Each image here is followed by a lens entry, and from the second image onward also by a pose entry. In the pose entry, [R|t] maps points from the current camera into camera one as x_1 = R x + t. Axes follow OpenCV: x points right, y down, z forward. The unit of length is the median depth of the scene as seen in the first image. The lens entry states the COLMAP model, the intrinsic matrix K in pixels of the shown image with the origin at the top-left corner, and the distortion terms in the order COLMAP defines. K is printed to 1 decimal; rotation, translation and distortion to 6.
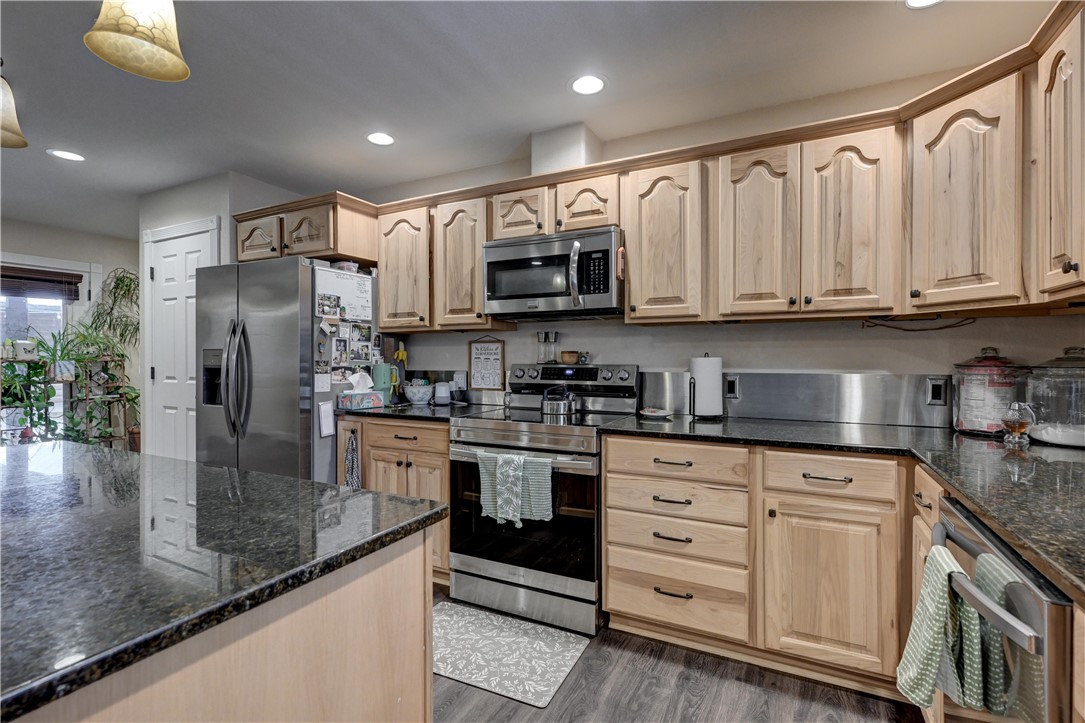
lens RADIAL K [[485.8, 0, 545.0], [0, 485.8, 359.2], [0, 0, 1]] dist [0.001542, 0.000485]
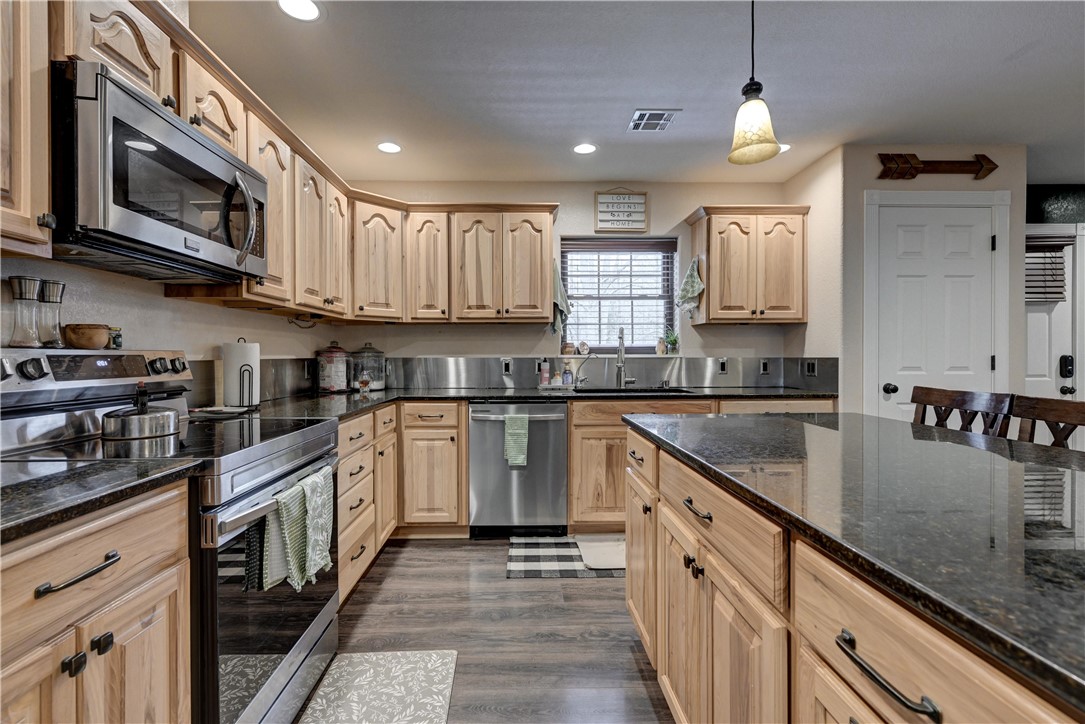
lens RADIAL K [[485.8, 0, 545.0], [0, 485.8, 359.7], [0, 0, 1]] dist [0.001542, 0.000485]
pose [[-0.479236, -0.008057, 0.877649, -0.958192], [-0.000599, 0.999961, 0.008853, 0.025044], [-0.877686, 0.003717, -0.479222, 1.194337]]
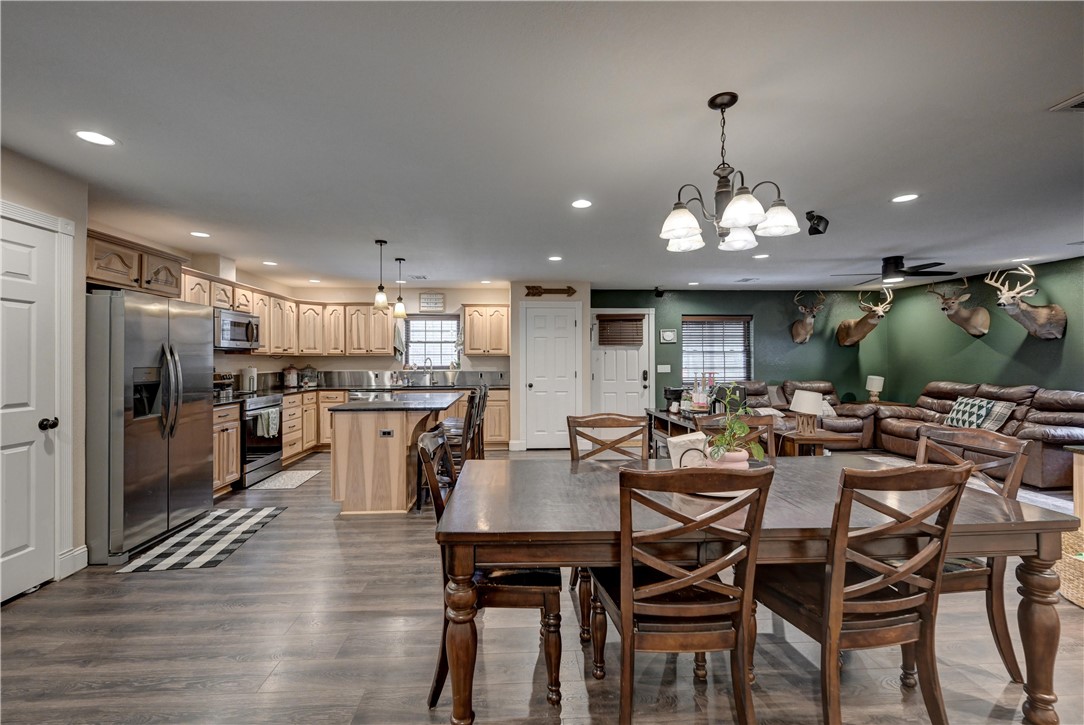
lens RADIAL K [[448.3, 0, 542.0], [0, 448.3, 362.5], [0, 0, 1]] dist [-0.001422, -0.000160]
pose [[-0.507676, -0.005109, 0.861533, -3.111933], [-0.002331, 0.999987, 0.004557, -0.059258], [-0.861545, 0.000305, -0.507681, 1.115970]]
